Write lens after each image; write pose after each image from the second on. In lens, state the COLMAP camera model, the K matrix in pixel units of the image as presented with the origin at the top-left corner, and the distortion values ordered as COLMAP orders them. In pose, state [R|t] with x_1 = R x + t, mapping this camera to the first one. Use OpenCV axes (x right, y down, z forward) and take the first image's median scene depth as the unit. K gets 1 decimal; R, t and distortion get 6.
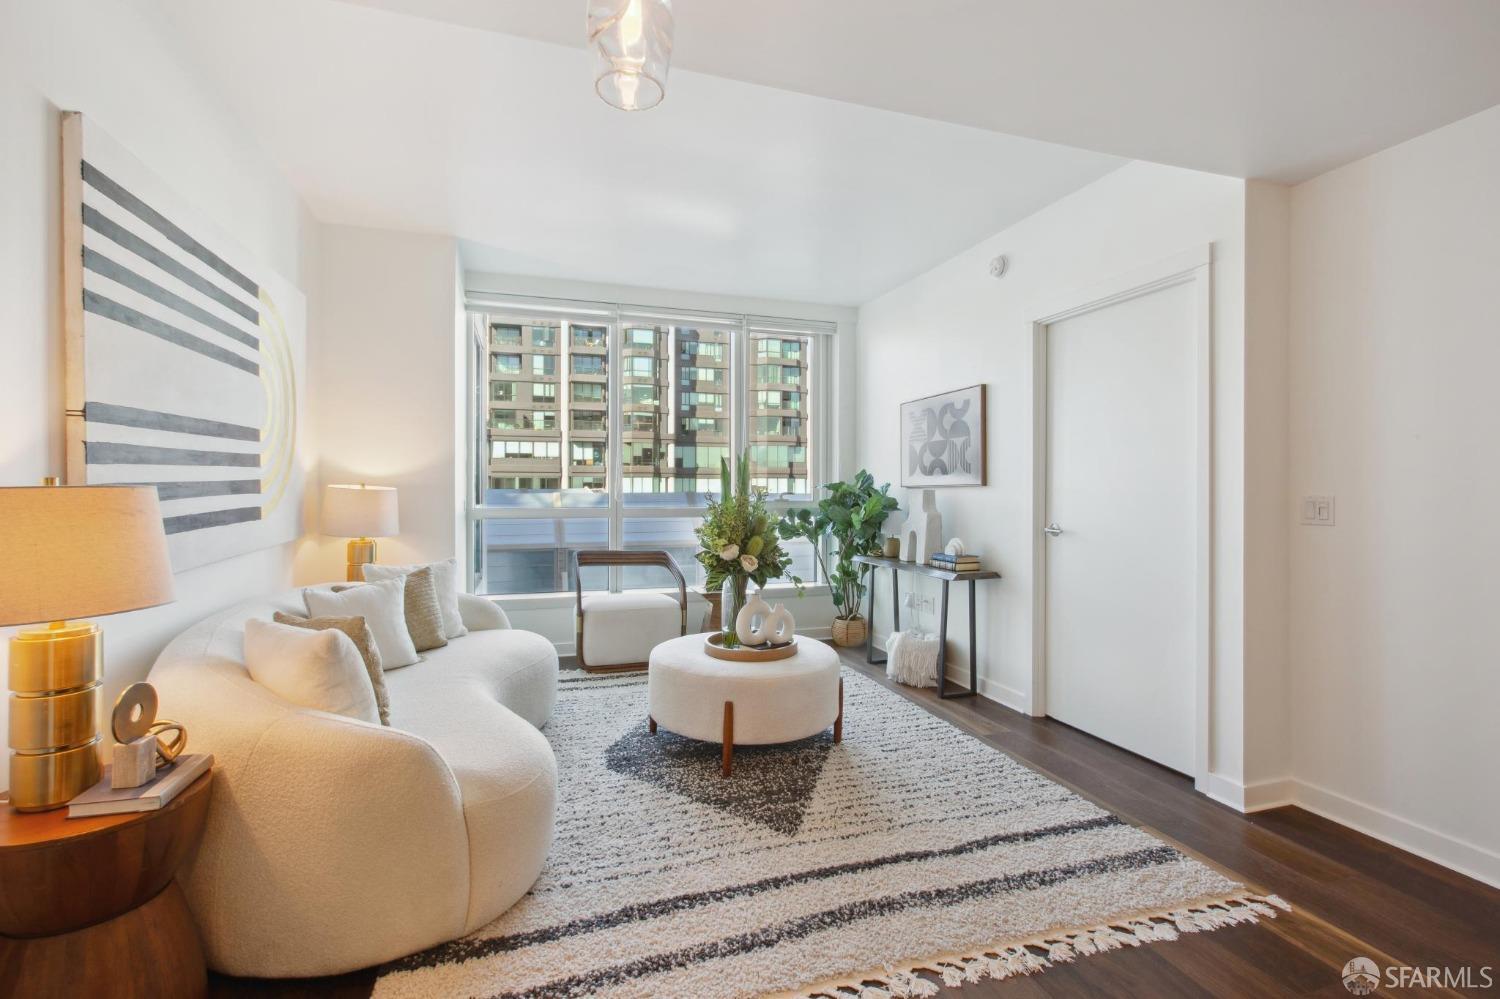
lens RADIAL K [[682.7, 0, 753.5], [0, 682.7, 499.3], [0, 0, 1]] dist [-0.003792, -0.000009]
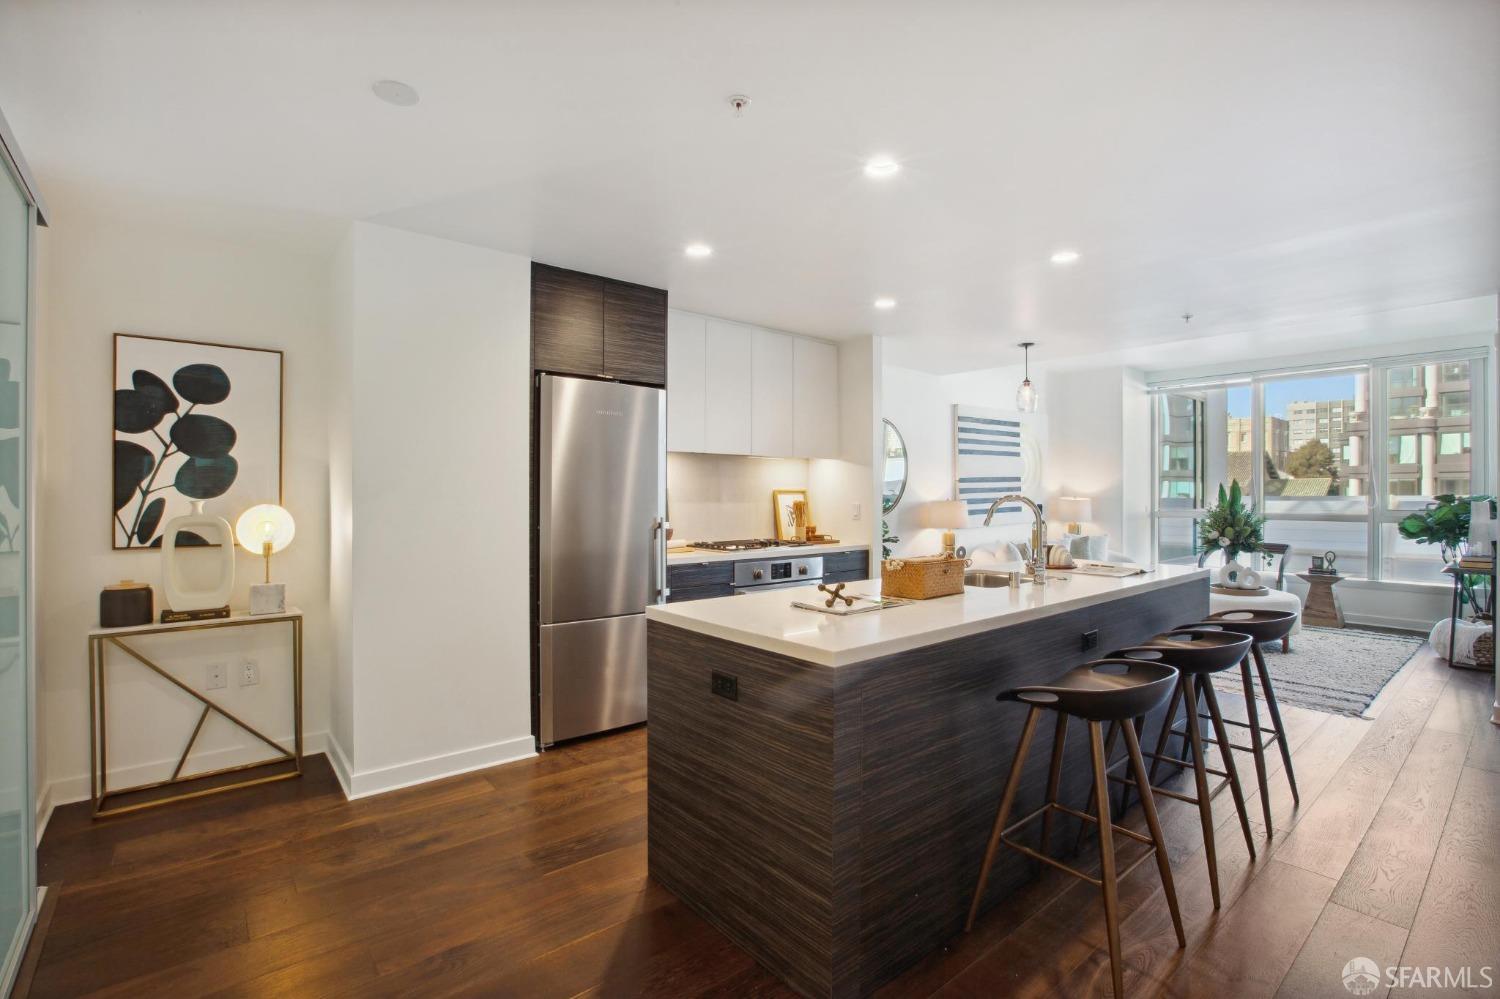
lens RADIAL K [[682.7, 0, 752.0], [0, 682.7, 501.7], [0, 0, 1]] dist [-0.003792, -0.000009]
pose [[0.367322, 0.004105, -0.930085, 1.278822], [-0.007670, 0.999970, 0.001384, -0.005102], [0.930062, 0.006626, 0.367342, -0.881863]]
